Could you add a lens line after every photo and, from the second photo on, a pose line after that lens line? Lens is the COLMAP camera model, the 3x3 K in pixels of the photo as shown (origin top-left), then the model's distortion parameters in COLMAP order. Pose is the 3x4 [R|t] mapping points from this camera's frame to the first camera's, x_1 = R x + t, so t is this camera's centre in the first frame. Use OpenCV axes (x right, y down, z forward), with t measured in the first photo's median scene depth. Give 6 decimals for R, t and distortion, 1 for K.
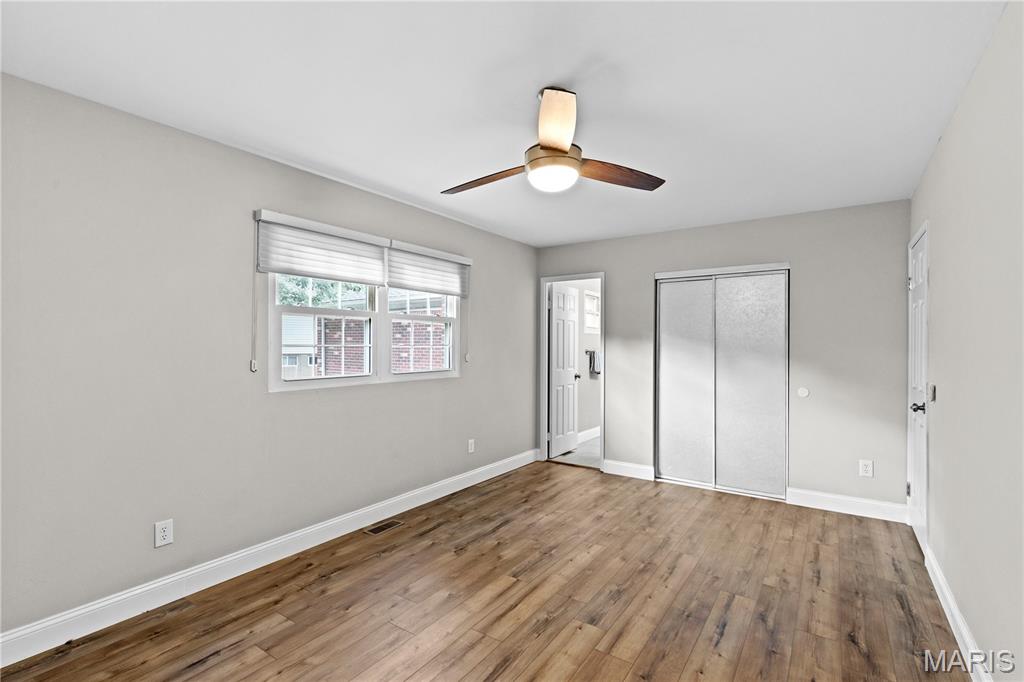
lens RADIAL K [[467.9, 0, 520.2], [0, 467.9, 344.6], [0, 0, 1]] dist [0.000444, -0.000407]
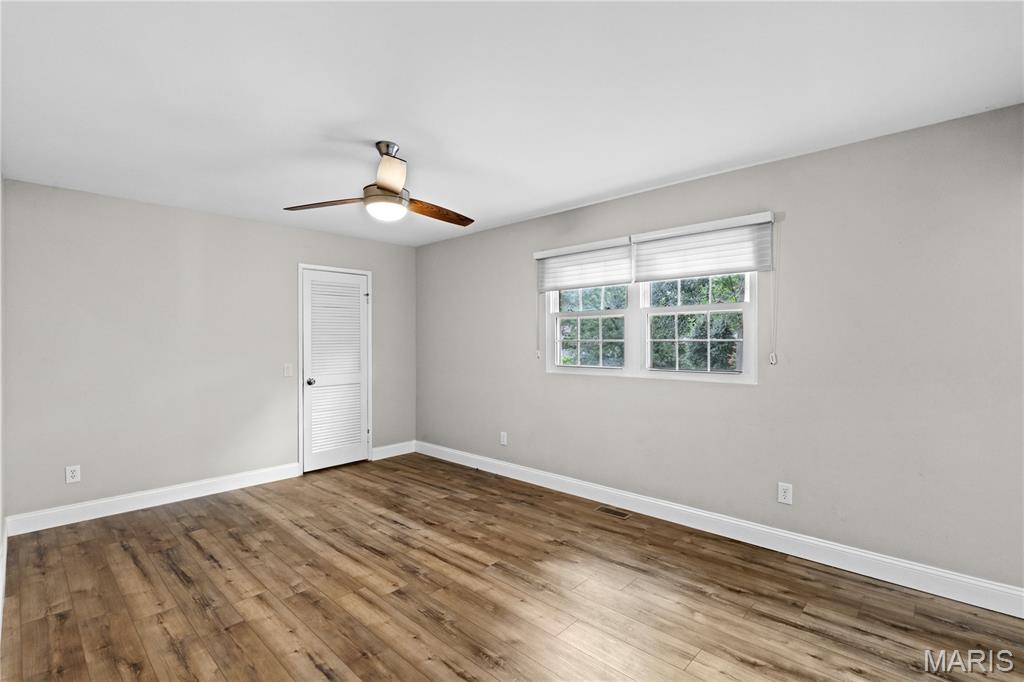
lens RADIAL K [[467.9, 0, 520.8], [0, 467.9, 338.5], [0, 0, 1]] dist [0.000444, -0.000407]
pose [[-0.152048, -0.004571, -0.988363, 0.905070], [0.003344, 0.999981, -0.005139, 0.002381], [0.988367, -0.004086, -0.152030, 1.096925]]
